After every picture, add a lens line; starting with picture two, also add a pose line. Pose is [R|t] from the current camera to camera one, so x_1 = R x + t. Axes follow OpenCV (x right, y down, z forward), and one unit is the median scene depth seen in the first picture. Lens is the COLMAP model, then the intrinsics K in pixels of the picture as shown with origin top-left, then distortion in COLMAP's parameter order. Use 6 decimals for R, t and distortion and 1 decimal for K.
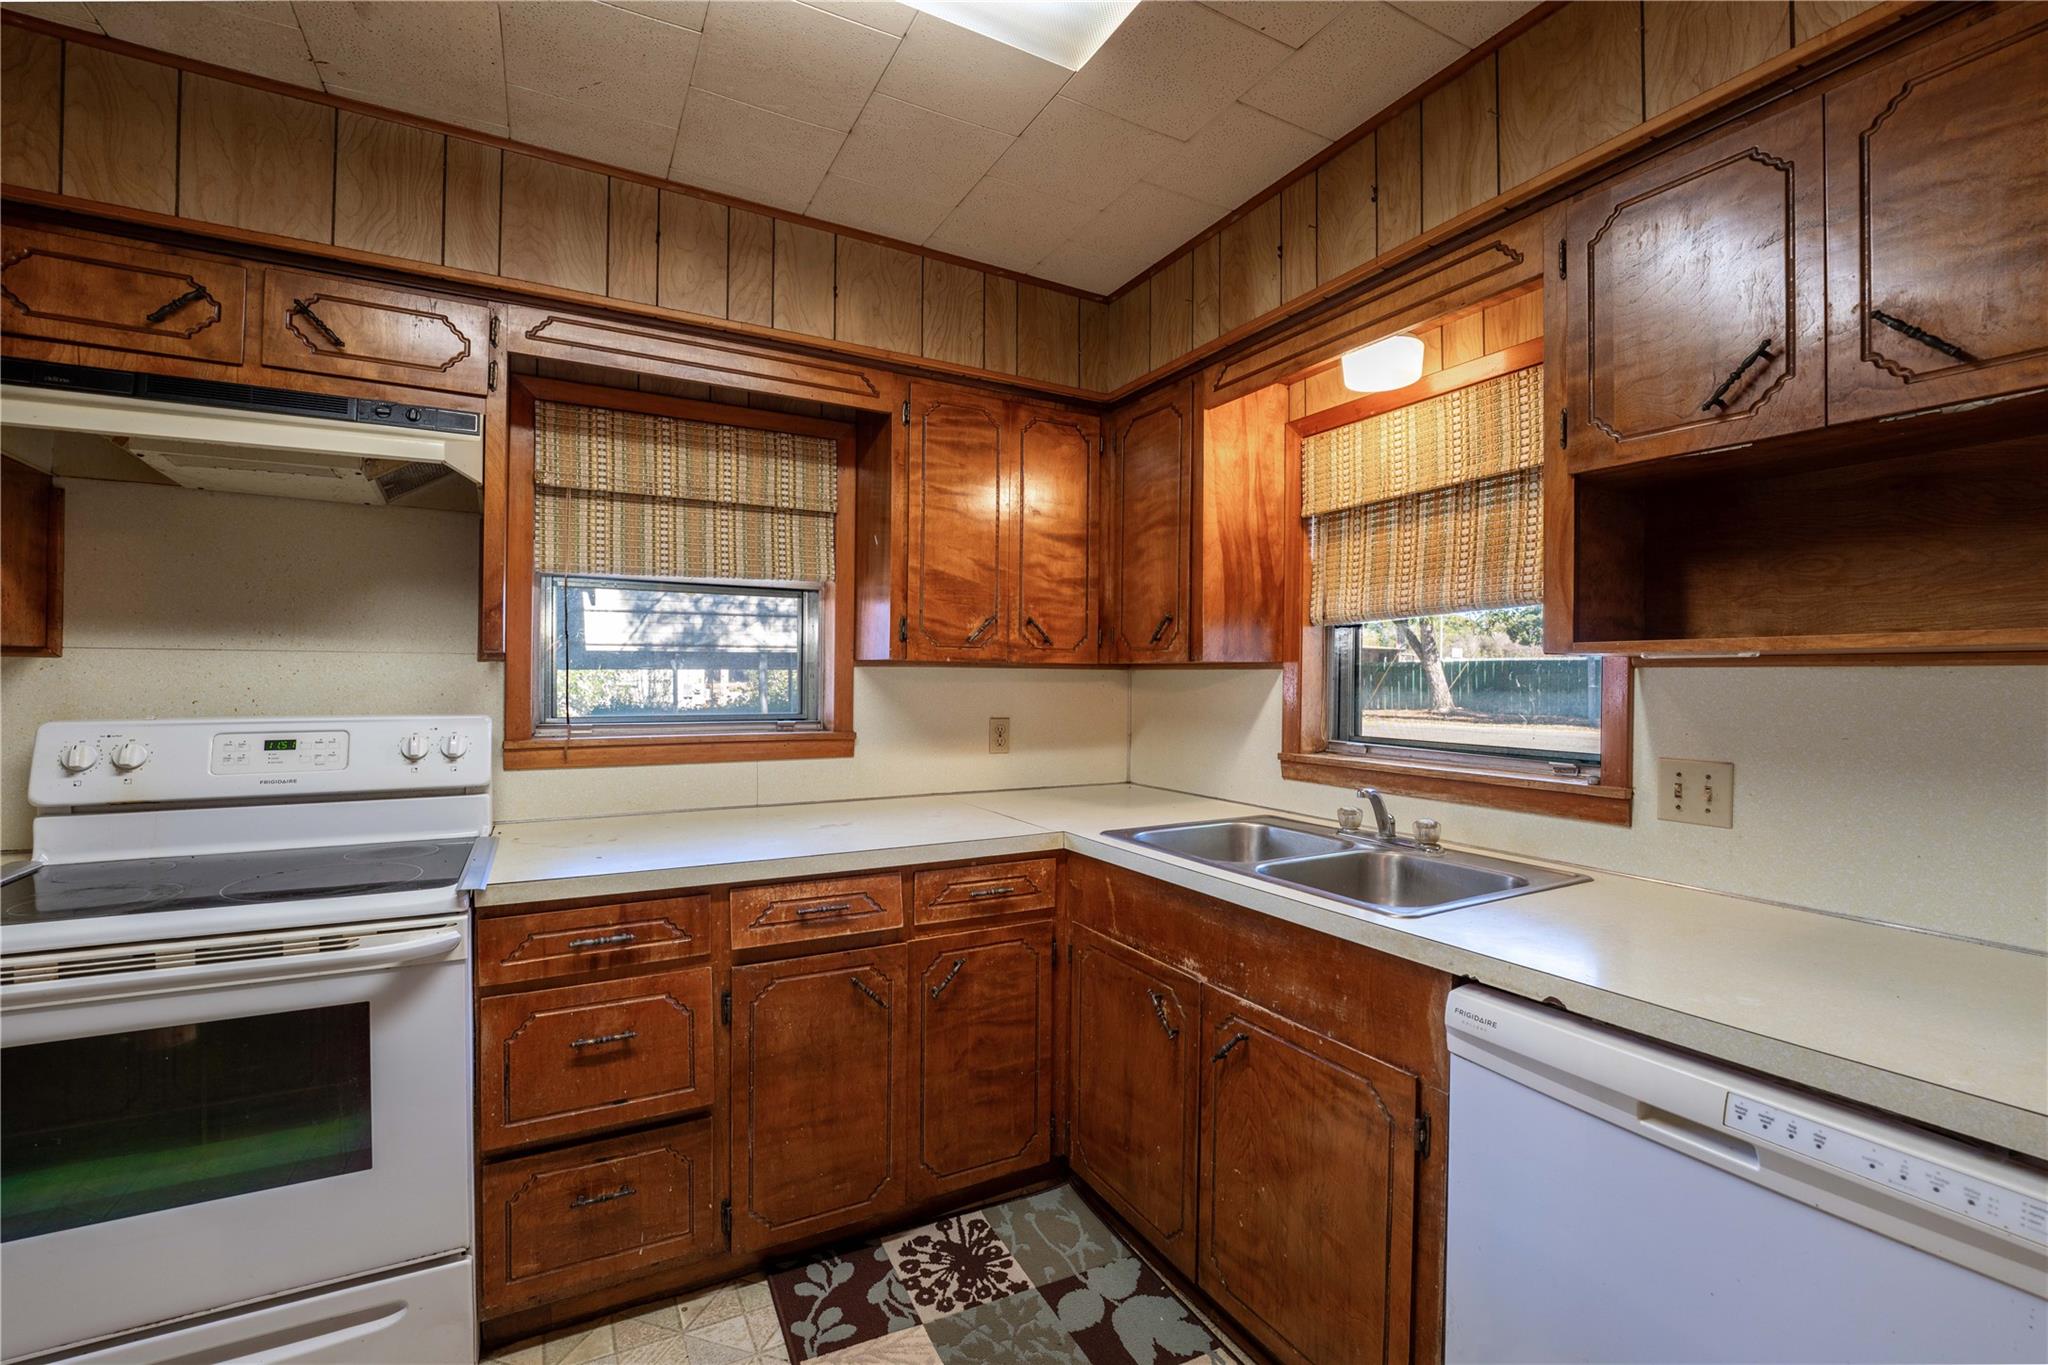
lens RADIAL K [[844.2, 0, 1030.2], [0, 844.2, 678.1], [0, 0, 1]] dist [-0.015626, -0.000271]
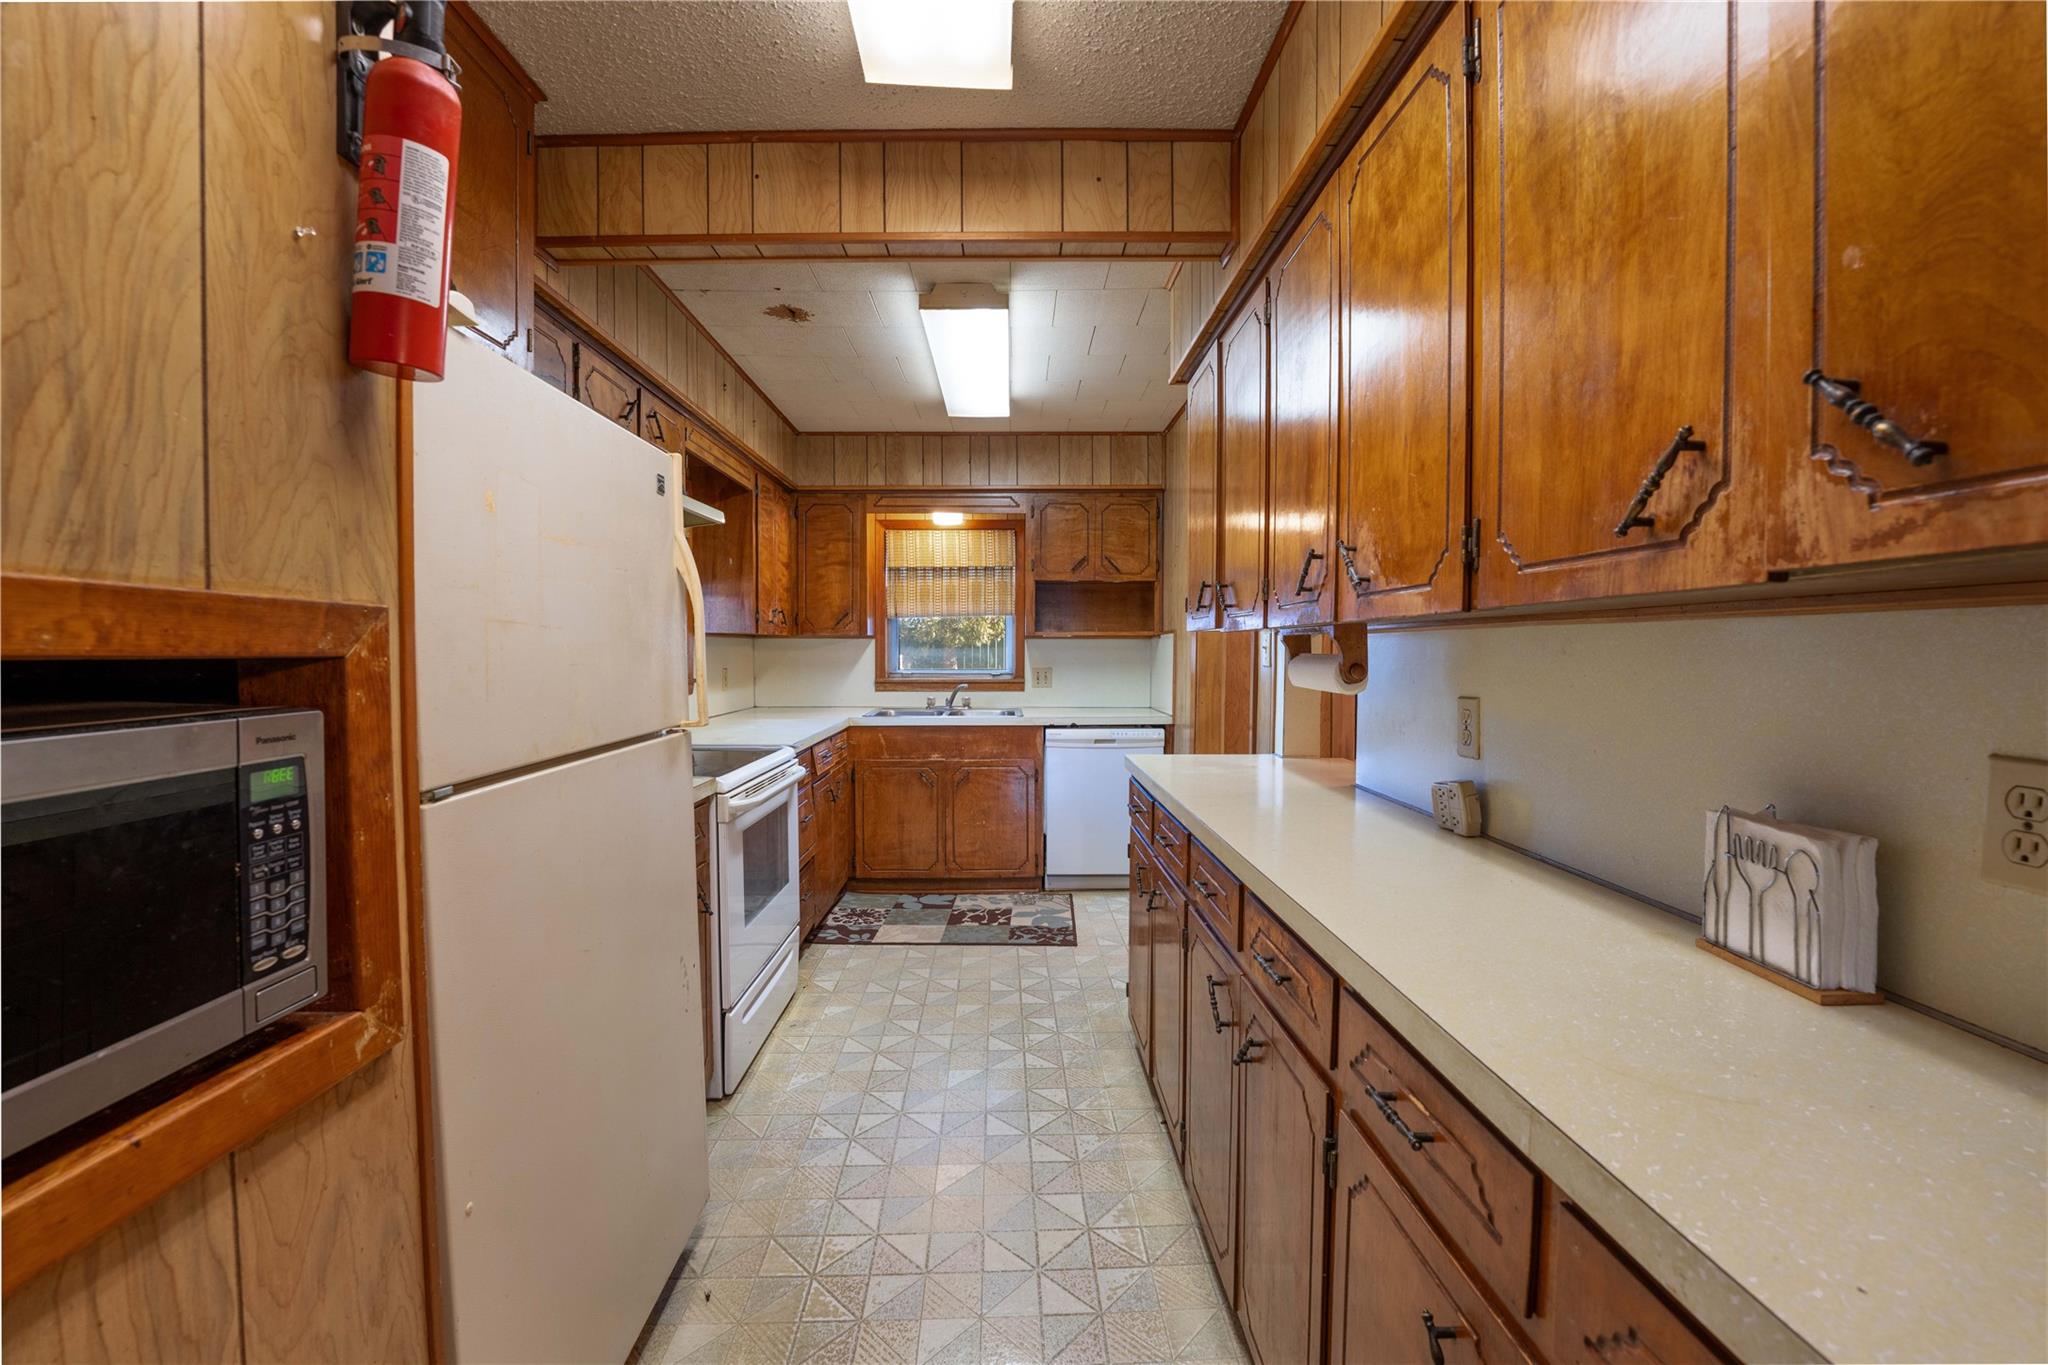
lens RADIAL K [[844.2, 0, 1013.1], [0, 844.2, 674.2], [0, 0, 1]] dist [-0.015626, -0.000271]
pose [[0.449418, -0.029068, 0.892848, -1.780010], [0.006505, 0.999550, 0.029268, 0.022187], [-0.893298, -0.007345, 0.449405, -0.307016]]
